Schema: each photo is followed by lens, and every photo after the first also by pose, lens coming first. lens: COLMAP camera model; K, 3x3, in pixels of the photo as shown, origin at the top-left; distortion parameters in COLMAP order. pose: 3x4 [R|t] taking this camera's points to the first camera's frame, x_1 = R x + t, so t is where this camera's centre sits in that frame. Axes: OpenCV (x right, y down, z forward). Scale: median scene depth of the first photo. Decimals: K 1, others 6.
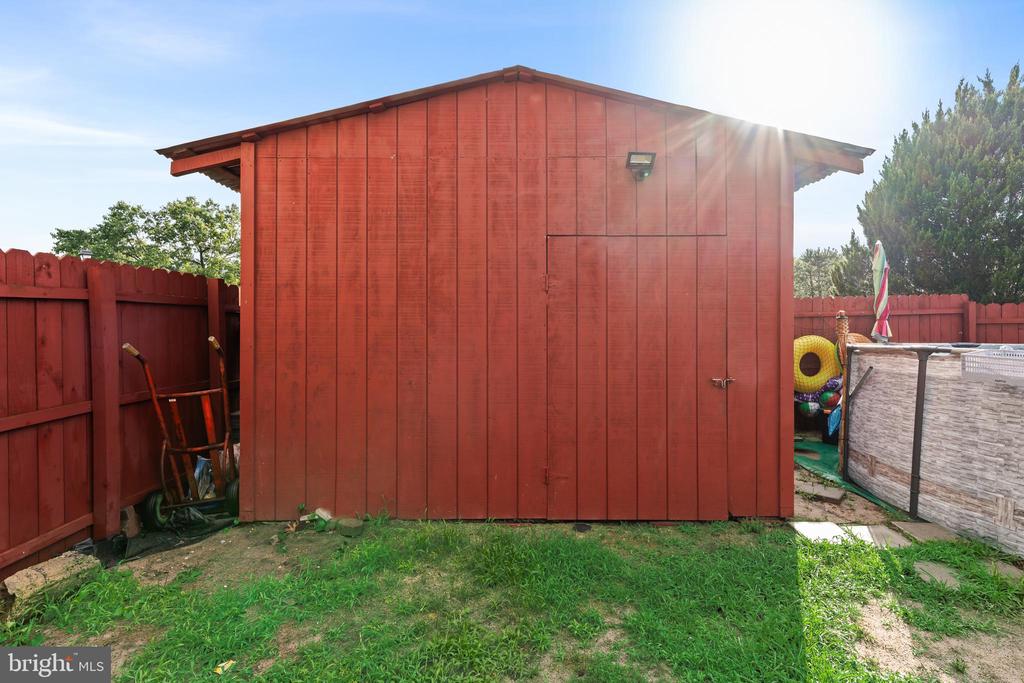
lens RADIAL K [[461.2, 0, 511.0], [0, 461.2, 323.6], [0, 0, 1]] dist [-0.001201, -0.000126]
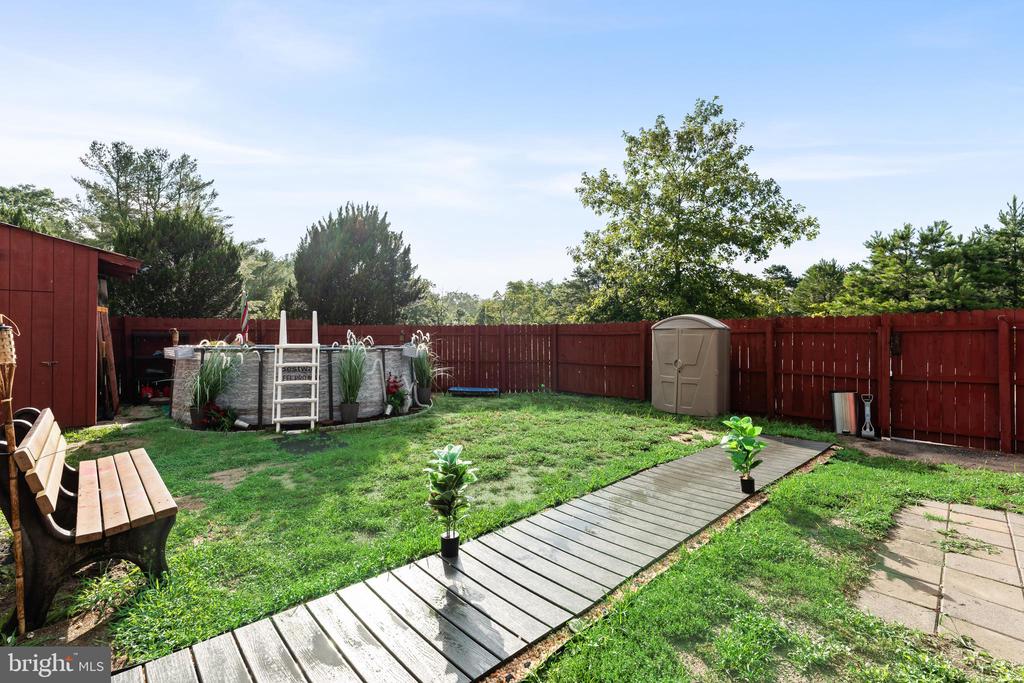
lens RADIAL K [[443.4, 0, 514.5], [0, 443.4, 334.5], [0, 0, 1]] dist [-0.001537, -0.000329]
pose [[0.725342, 0.012859, 0.688269, 0.603436], [-0.020709, 0.999781, 0.003146, -0.052229], [-0.688077, -0.016535, 0.725449, -1.852516]]
